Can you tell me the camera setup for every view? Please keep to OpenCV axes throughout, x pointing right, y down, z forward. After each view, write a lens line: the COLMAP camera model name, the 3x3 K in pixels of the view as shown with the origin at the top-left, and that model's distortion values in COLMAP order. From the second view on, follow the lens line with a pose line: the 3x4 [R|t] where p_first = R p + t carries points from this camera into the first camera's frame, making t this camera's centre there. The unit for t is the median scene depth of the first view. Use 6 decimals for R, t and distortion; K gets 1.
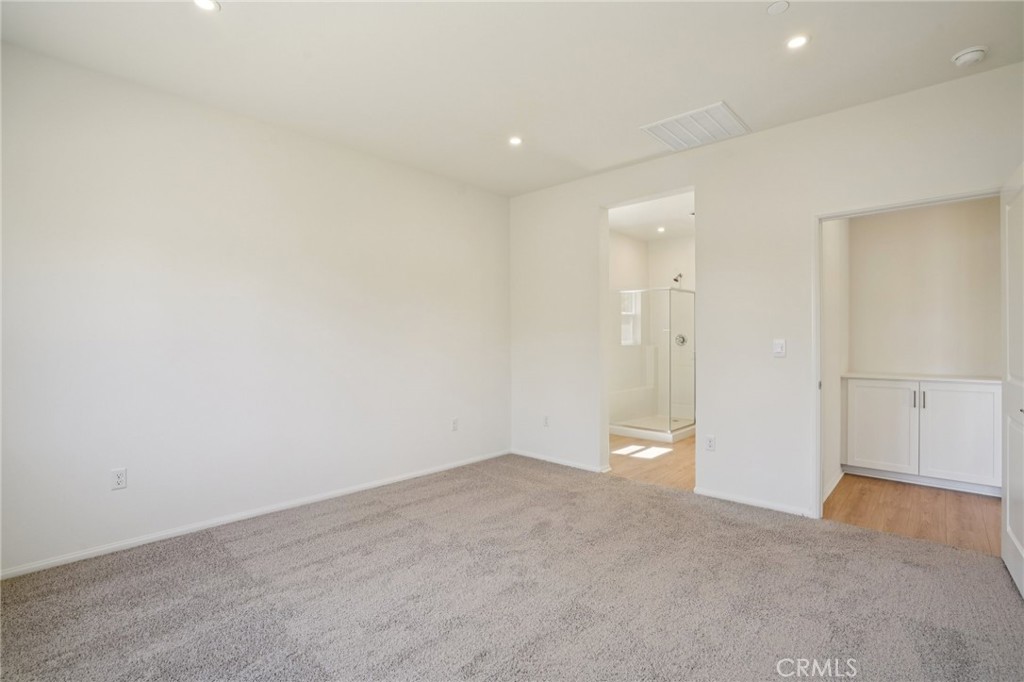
lens RADIAL K [[476.5, 0, 504.0], [0, 476.5, 338.9], [0, 0, 1]] dist [-0.042935, 0.012535]
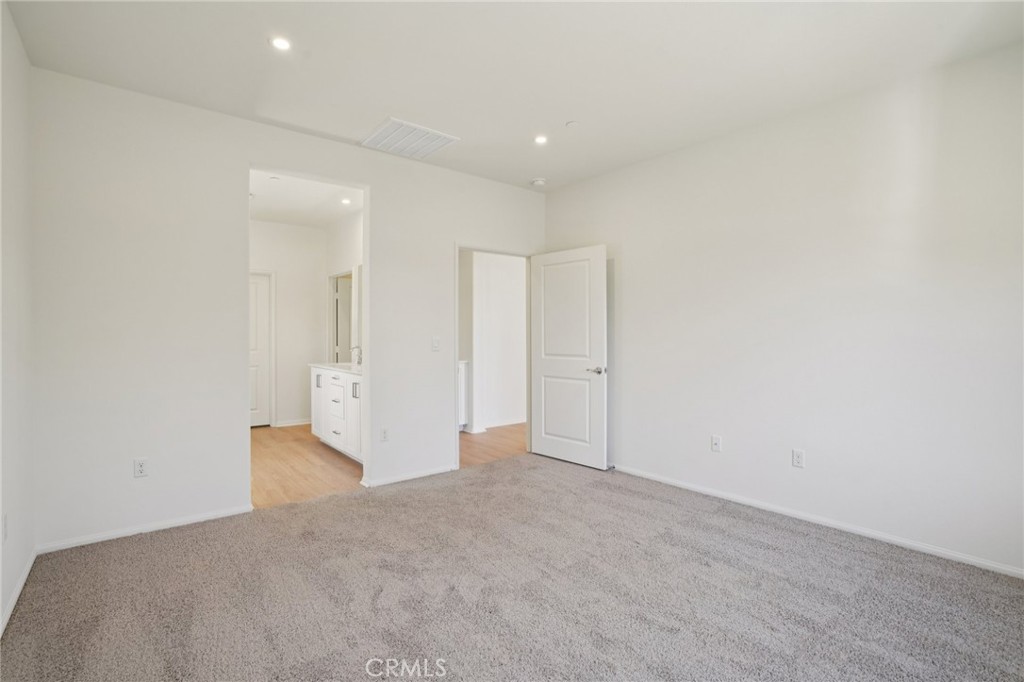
lens RADIAL K [[476.5, 0, 508.5], [0, 476.5, 336.5], [0, 0, 1]] dist [-0.042935, 0.012535]
pose [[0.150406, -0.011549, 0.988557, -0.554151], [0.006183, 0.999923, 0.010741, -0.007615], [-0.988605, 0.004497, 0.150466, 0.542424]]
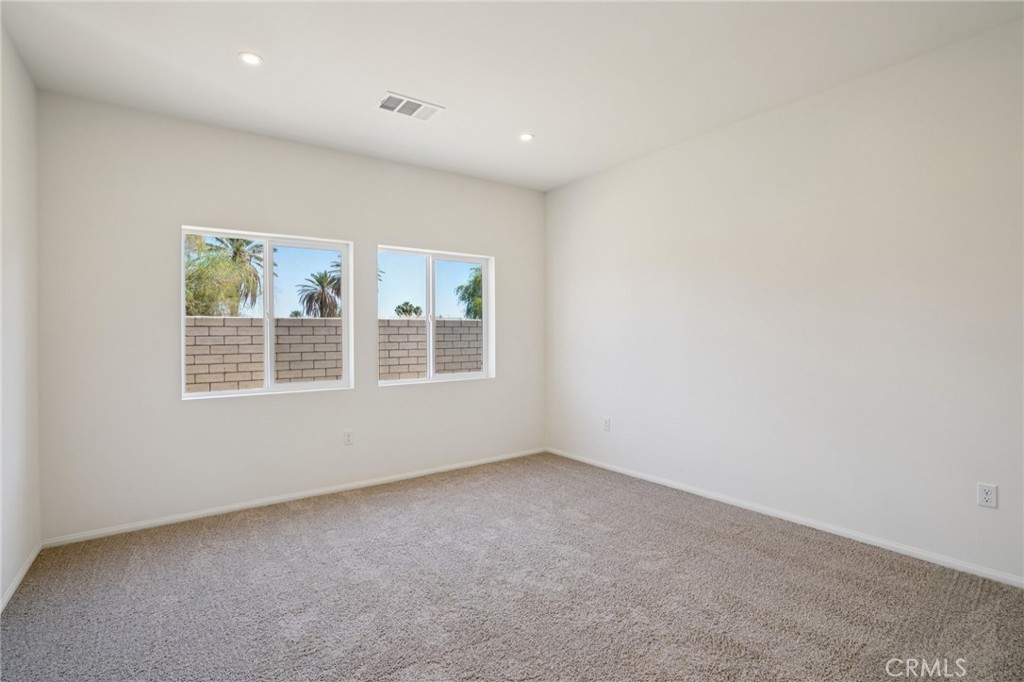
lens RADIAL K [[476.5, 0, 507.3], [0, 476.5, 343.1], [0, 0, 1]] dist [-0.042935, 0.012535]
pose [[-0.185050, 0.005919, -0.982711, 0.555435], [-0.004163, 0.999968, 0.006807, 0.020795], [0.982720, 0.005351, -0.185020, 0.688328]]
